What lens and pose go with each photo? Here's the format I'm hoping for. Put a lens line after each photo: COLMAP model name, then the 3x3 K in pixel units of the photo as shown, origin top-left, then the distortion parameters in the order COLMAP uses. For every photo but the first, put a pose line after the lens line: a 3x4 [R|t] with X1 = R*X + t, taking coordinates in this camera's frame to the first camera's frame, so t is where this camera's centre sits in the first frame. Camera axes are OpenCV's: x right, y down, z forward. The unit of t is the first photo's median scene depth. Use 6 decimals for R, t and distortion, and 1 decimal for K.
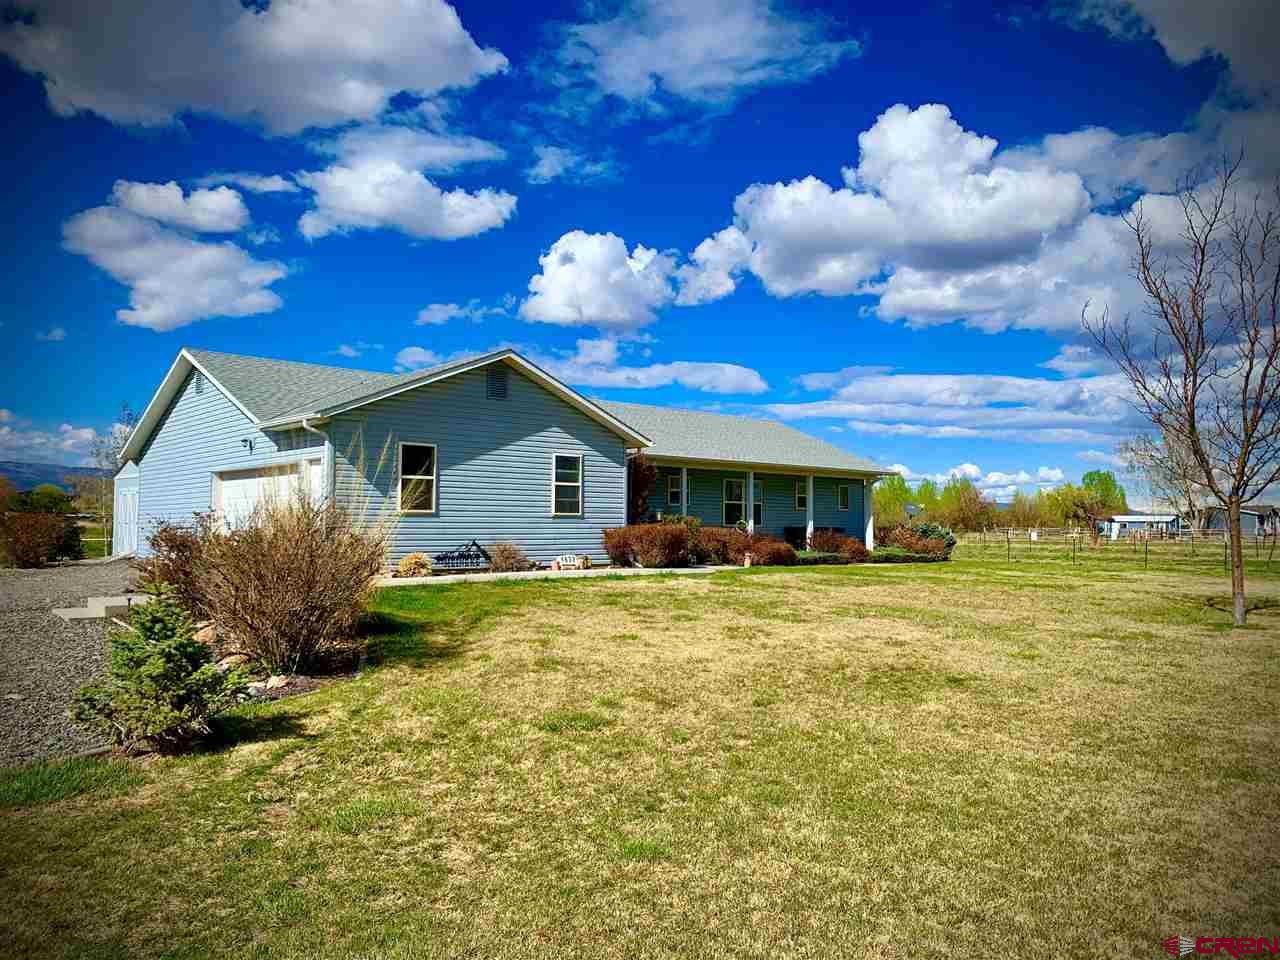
lens RADIAL K [[981.2, 0, 640.0], [0, 981.2, 480.0], [0, 0, 1]] dist [0.084491, -0.129702]
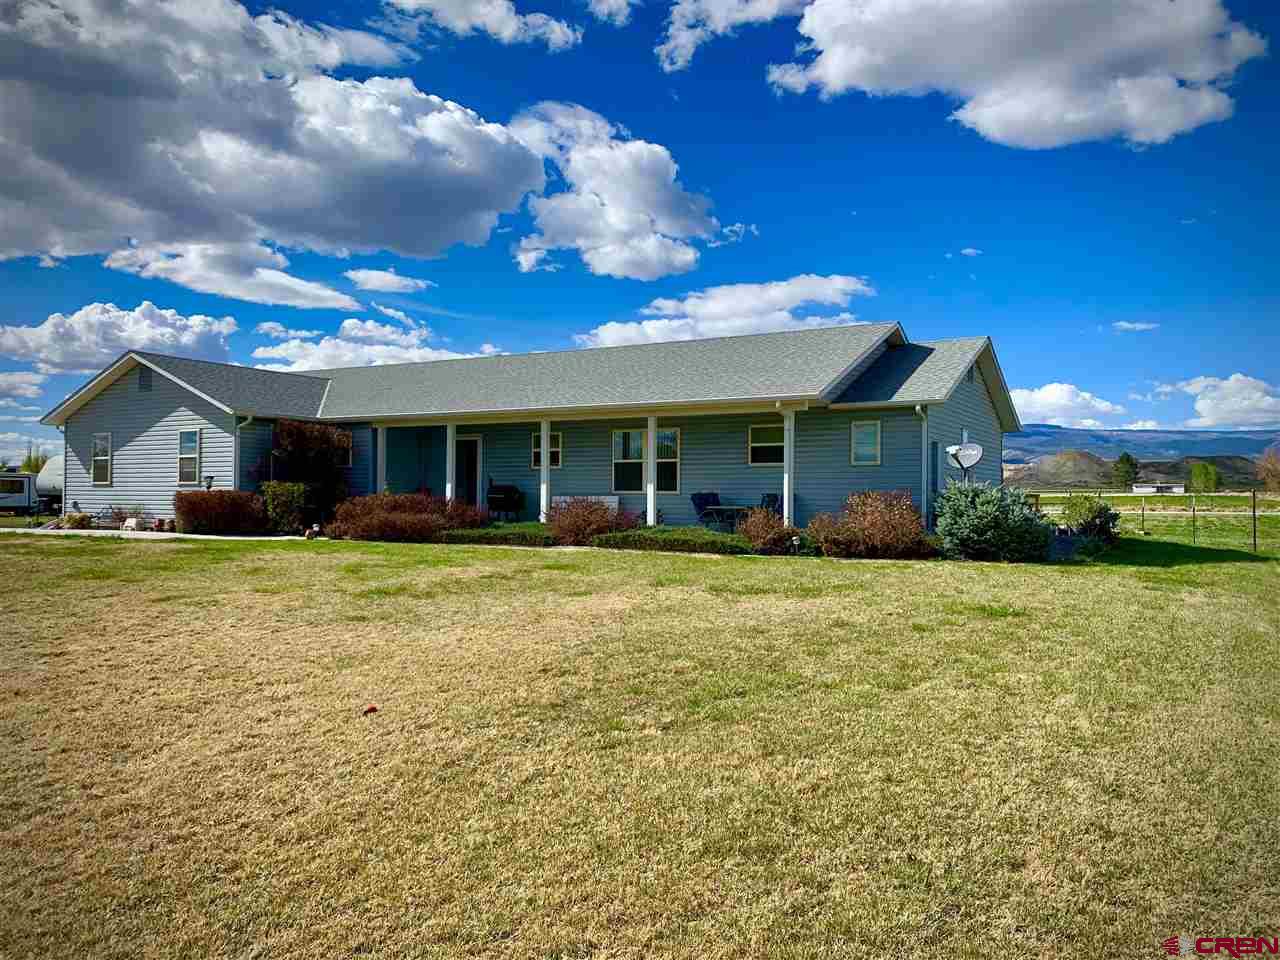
lens RADIAL K [[981.2, 0, 640.0], [0, 981.2, 480.0], [0, 0, 1]] dist [0.084491, -0.129702]
pose [[0.318554, -0.022396, -0.947640, 0.933700], [0.043282, 0.999022, -0.009061, 0.051179], [0.946916, -0.038129, 0.319212, 0.899279]]
